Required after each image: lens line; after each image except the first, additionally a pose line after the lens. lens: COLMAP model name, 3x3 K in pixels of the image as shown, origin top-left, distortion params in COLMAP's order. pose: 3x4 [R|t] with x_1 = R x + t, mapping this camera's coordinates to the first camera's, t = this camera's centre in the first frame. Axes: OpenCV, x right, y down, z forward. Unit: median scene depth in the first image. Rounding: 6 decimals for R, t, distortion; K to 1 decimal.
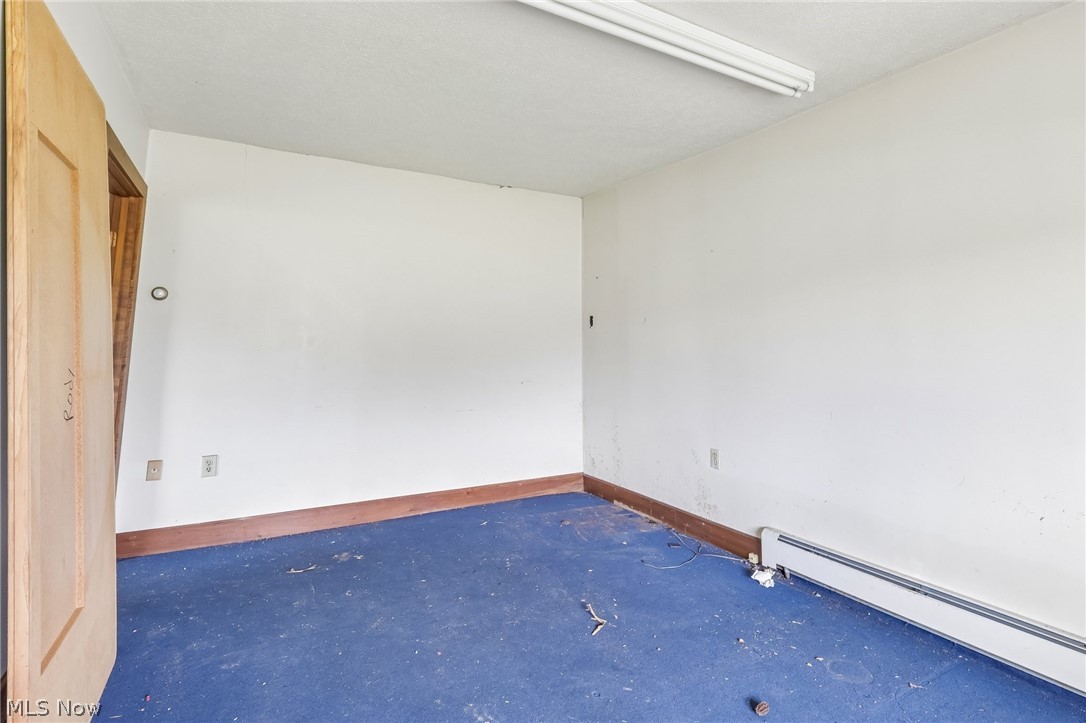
lens RADIAL K [[528.0, 0, 529.3], [0, 528.0, 288.2], [0, 0, 1]] dist [-0.000164, -0.000076]
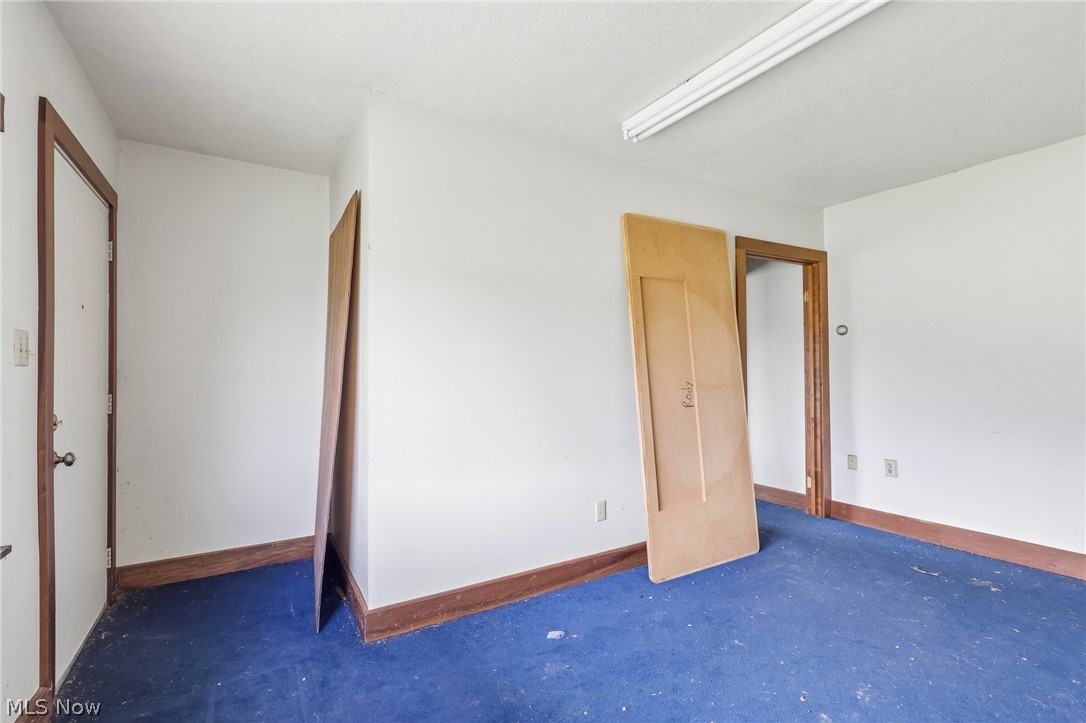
lens RADIAL K [[502.1, 0, 538.2], [0, 502.1, 363.2], [0, 0, 1]] dist [-0.002082, 0.000158]
pose [[0.035499, -0.022341, -0.999120, 0.541390], [0.116535, 0.993022, -0.018064, 0.027321], [0.992552, -0.115791, 0.037855, 0.196459]]
